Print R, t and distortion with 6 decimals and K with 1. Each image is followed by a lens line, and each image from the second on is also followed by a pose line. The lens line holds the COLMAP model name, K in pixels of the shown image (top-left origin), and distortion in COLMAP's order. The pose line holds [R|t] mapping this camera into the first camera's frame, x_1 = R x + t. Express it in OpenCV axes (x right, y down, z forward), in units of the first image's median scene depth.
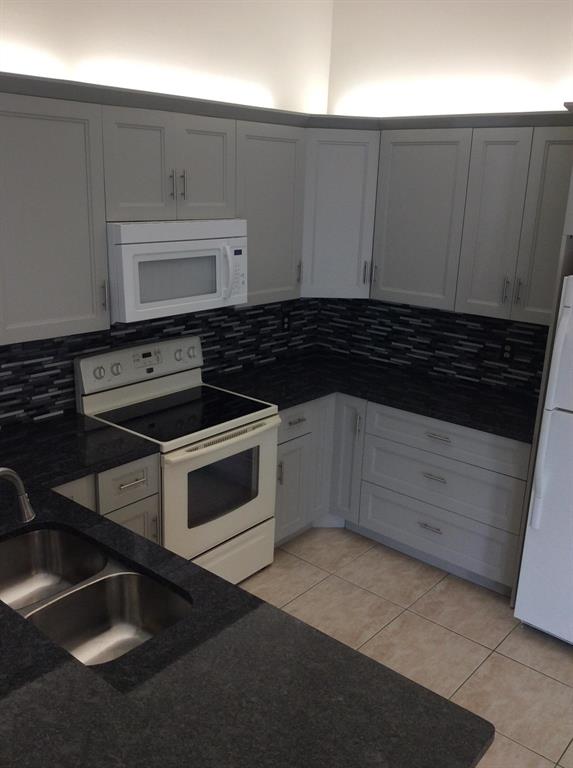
lens RADIAL K [[694.7, 0, 286.5], [0, 694.7, 384.0], [0, 0, 1]] dist [0.142381, -0.236697]
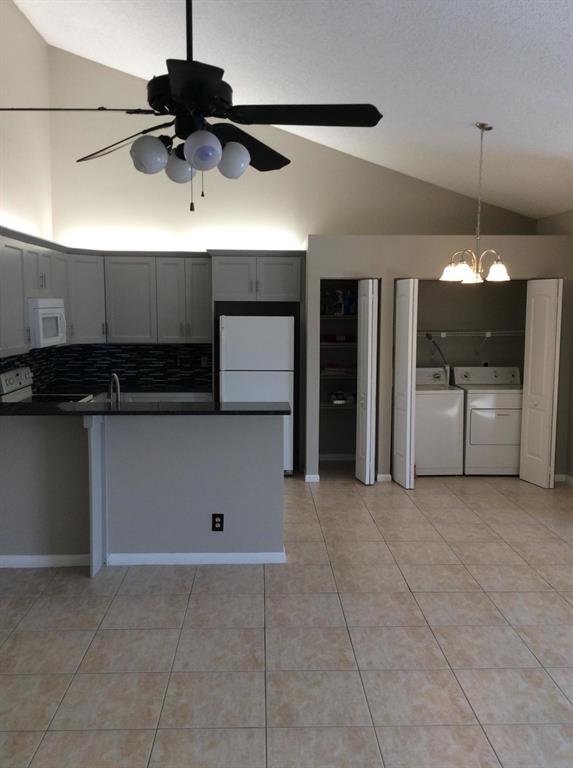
lens RADIAL K [[694.7, 0, 286.5], [0, 694.7, 384.0], [0, 0, 1]] dist [0.142381, -0.236697]
pose [[0.735996, -0.103086, 0.669091, -0.900504], [0.212771, 0.973479, -0.084063, 0.277249], [-0.642681, 0.204233, 0.738411, -0.750796]]
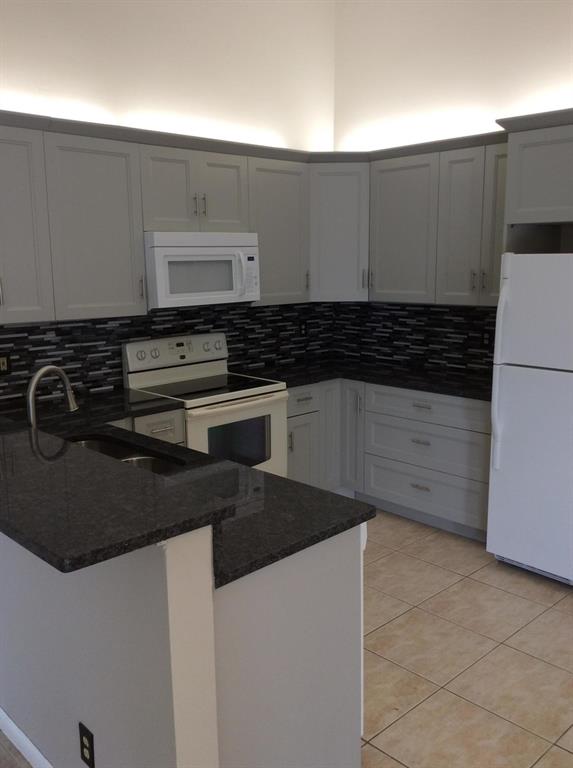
lens RADIAL K [[694.7, 0, 286.5], [0, 694.7, 384.0], [0, 0, 1]] dist [0.142381, -0.236697]
pose [[0.994327, -0.025947, -0.103151, 0.114080], [0.014708, 0.994014, -0.108256, 0.165836], [0.105342, 0.106125, 0.988757, -0.196103]]
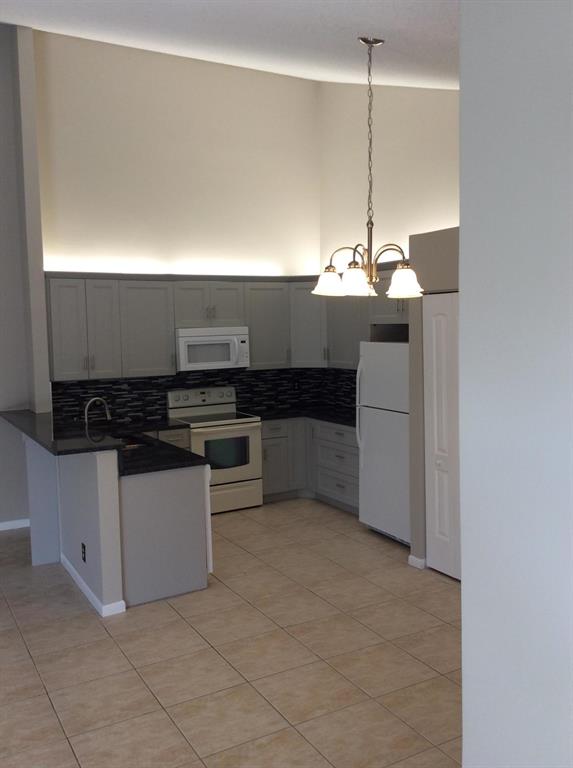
lens RADIAL K [[690.1, 0, 286.5], [0, 690.1, 384.0], [0, 0, 1]] dist [-0.002722, -0.003286]
pose [[0.939569, -0.021425, -0.341689, 0.729073], [-0.047997, 0.979940, -0.193429, 0.315026], [0.338979, 0.198140, 0.919692, -0.790347]]
